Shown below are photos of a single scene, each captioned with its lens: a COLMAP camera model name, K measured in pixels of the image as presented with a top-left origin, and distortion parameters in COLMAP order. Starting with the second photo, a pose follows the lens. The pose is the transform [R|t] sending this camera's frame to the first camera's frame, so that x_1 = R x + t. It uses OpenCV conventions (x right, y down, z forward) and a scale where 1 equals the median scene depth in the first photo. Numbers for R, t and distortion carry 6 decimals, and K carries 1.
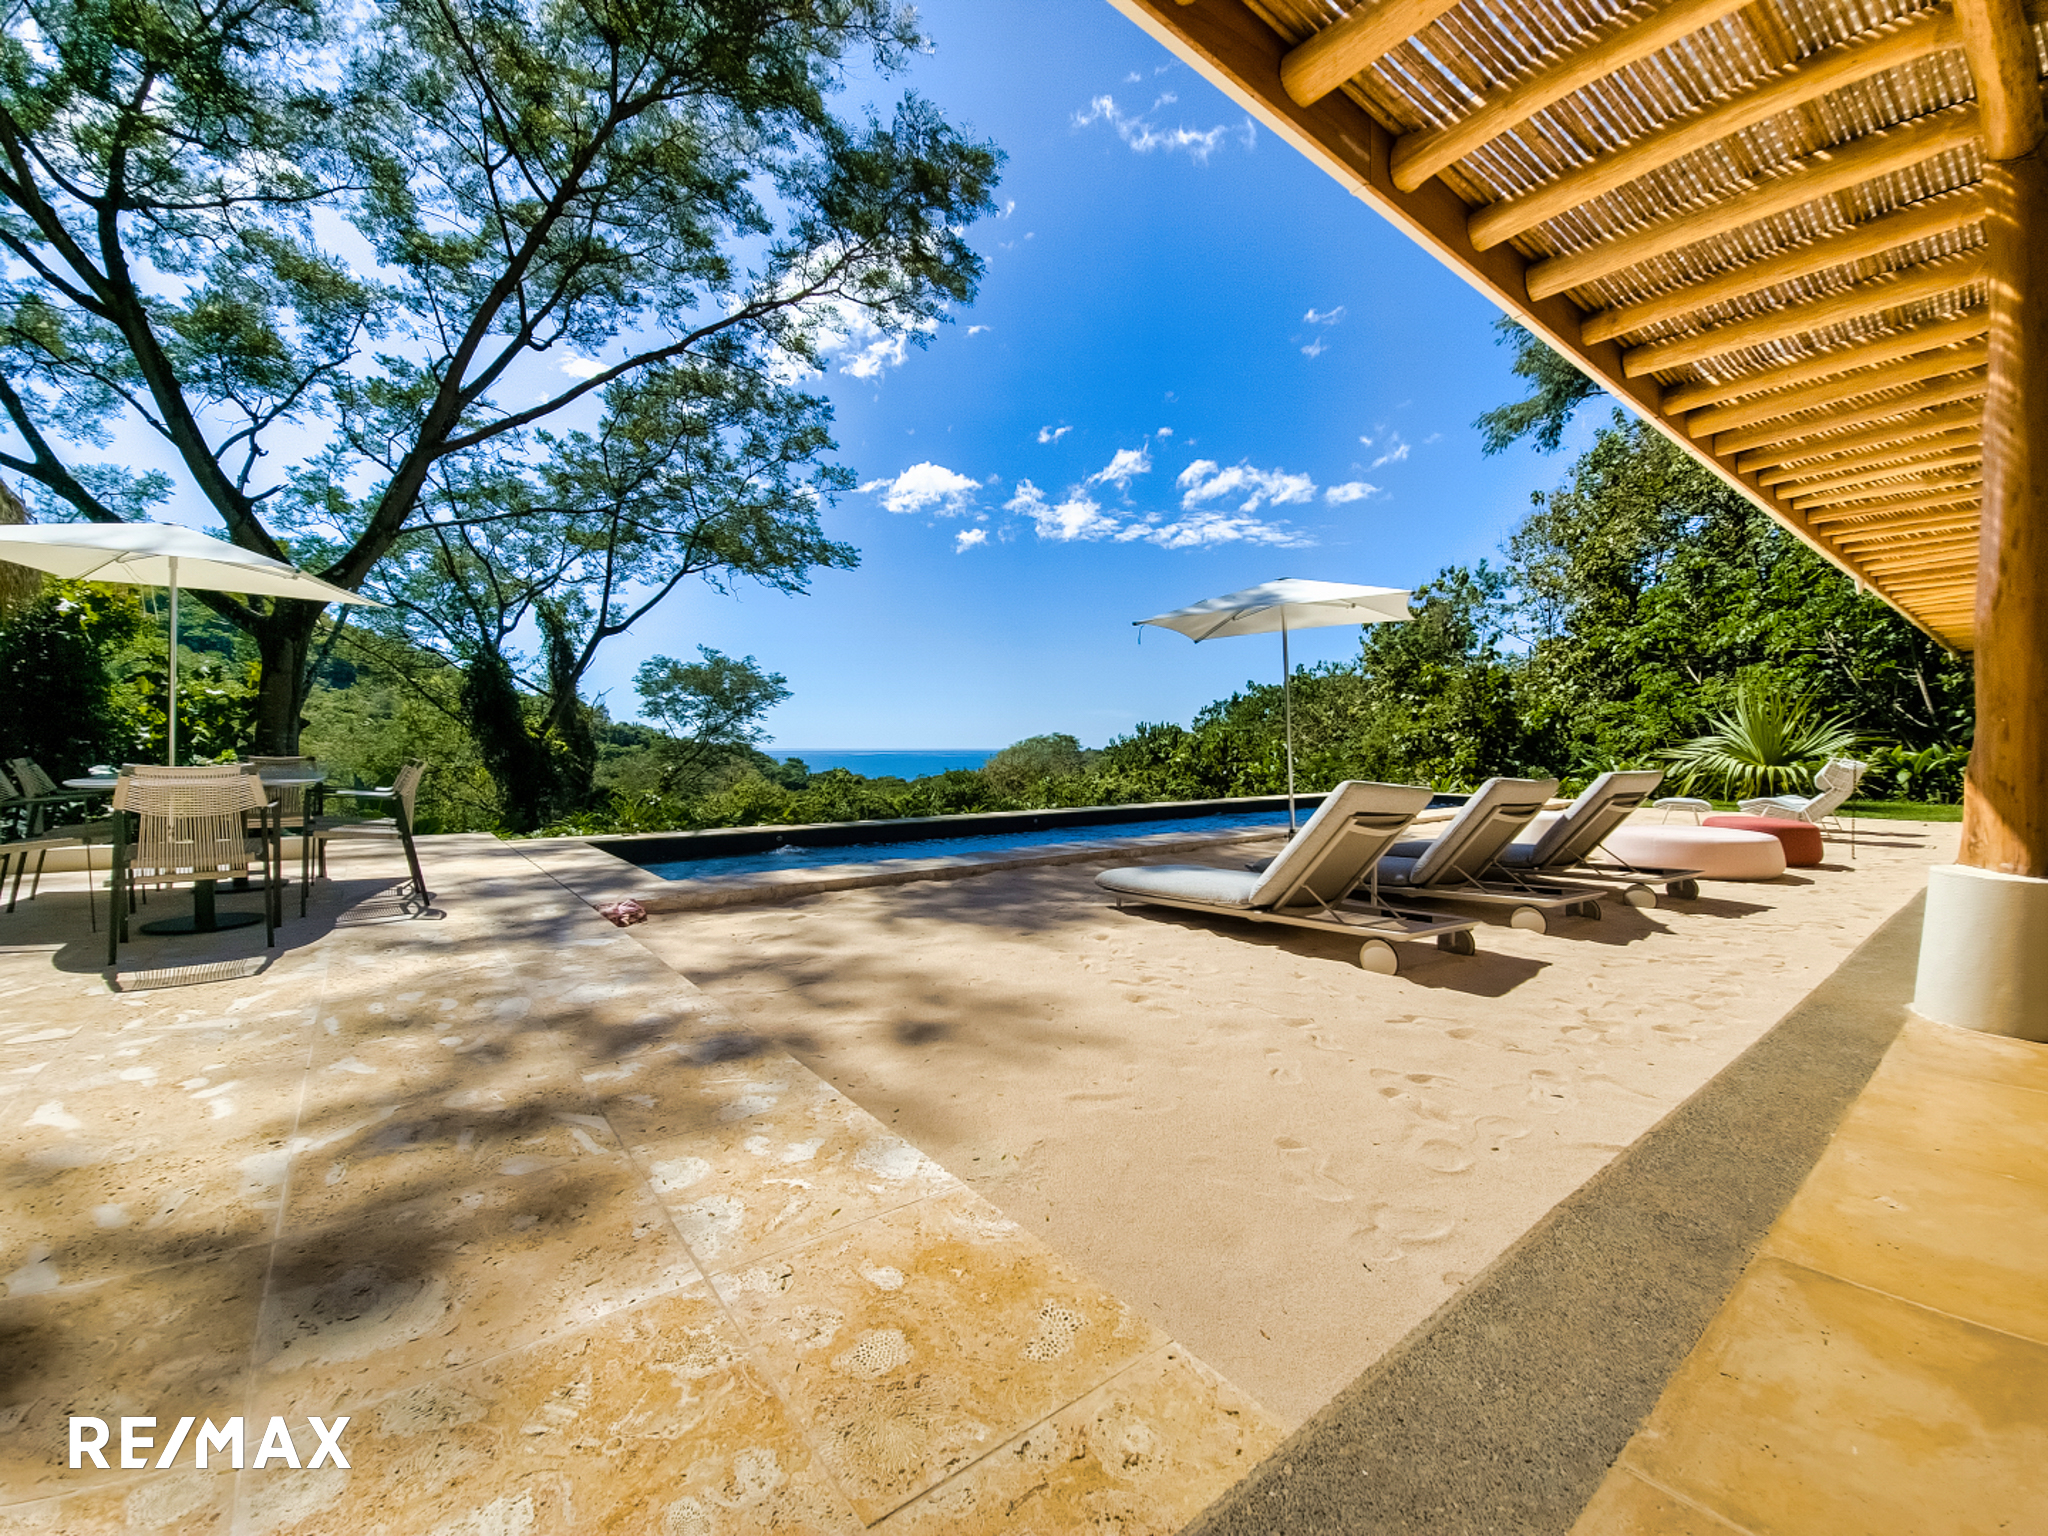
lens RADIAL K [[837.0, 0, 1024.0], [0, 837.0, 768.0], [0, 0, 1]] dist [0.029945, -0.025489]
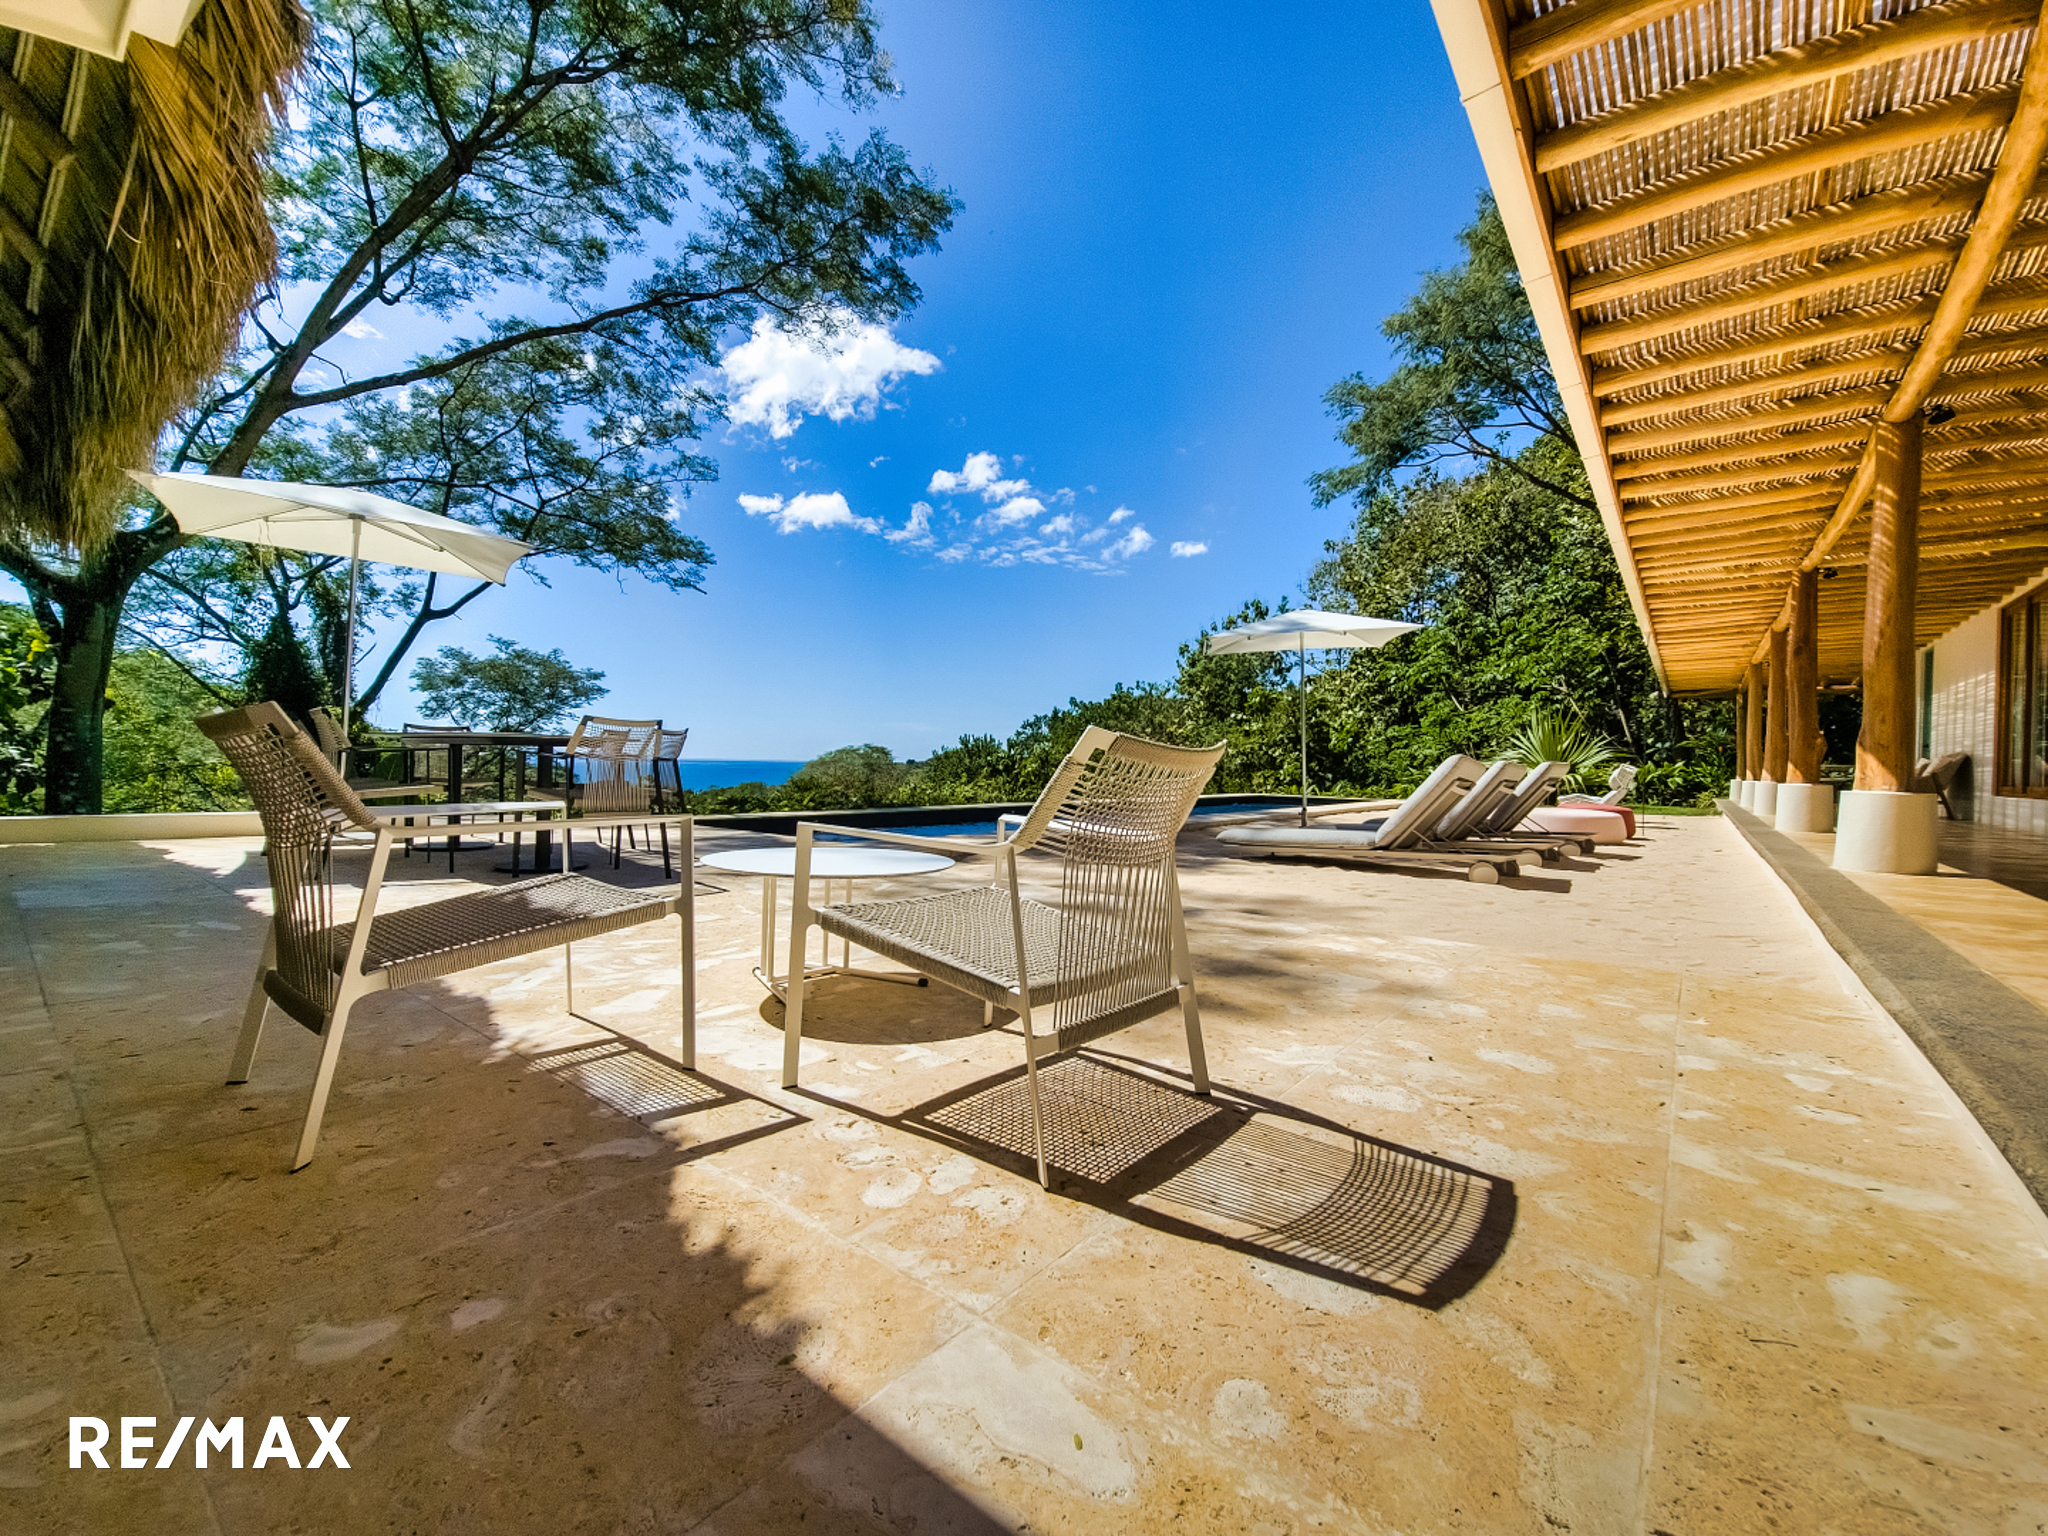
lens RADIAL K [[860.2, 0, 1018.8], [0, 860.2, 763.9], [0, 0, 1]] dist [0.001457, -0.011675]
pose [[0.971769, 0.018381, 0.235219, -0.100307], [-0.013230, 0.999637, -0.023456, 0.010748], [-0.235564, 0.019682, 0.971659, -0.036915]]
